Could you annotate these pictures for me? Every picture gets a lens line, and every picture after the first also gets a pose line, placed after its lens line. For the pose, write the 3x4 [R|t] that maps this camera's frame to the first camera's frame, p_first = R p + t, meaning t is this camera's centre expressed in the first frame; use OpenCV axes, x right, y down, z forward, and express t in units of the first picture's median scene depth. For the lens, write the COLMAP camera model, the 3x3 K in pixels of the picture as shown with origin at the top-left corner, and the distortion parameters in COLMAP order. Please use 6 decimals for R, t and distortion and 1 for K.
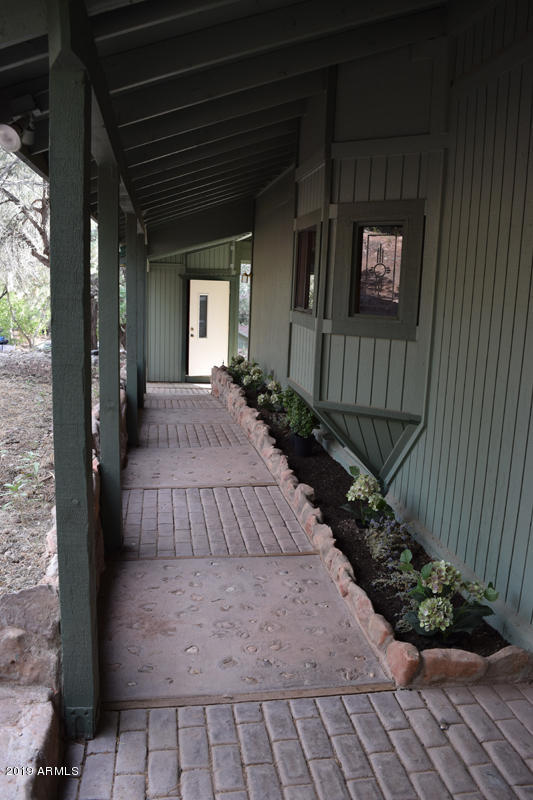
lens RADIAL K [[630.7, 0, 266.5], [0, 630.7, 400.0], [0, 0, 1]] dist [-0.095383, 0.023779]
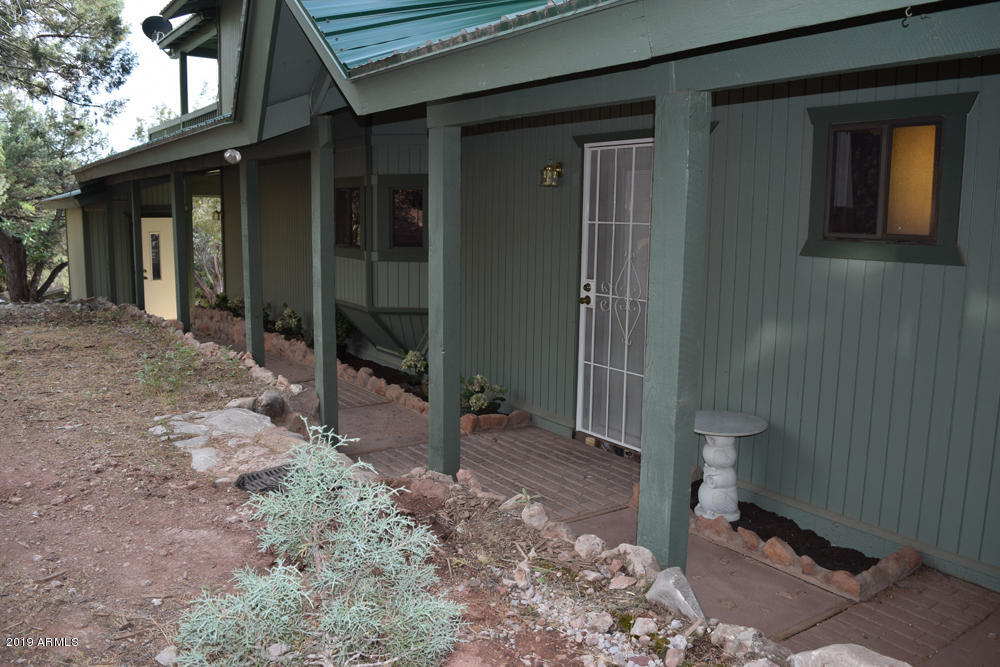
lens RADIAL K [[788.4, 0, 496.9], [0, 788.4, 330.9], [0, 0, 1]] dist [-0.095383, 0.023779]
pose [[0.906113, -0.092180, 0.412871, -0.419857], [0.100775, 0.994909, 0.000963, 0.084925], [-0.410858, 0.040734, 0.910789, -0.791682]]
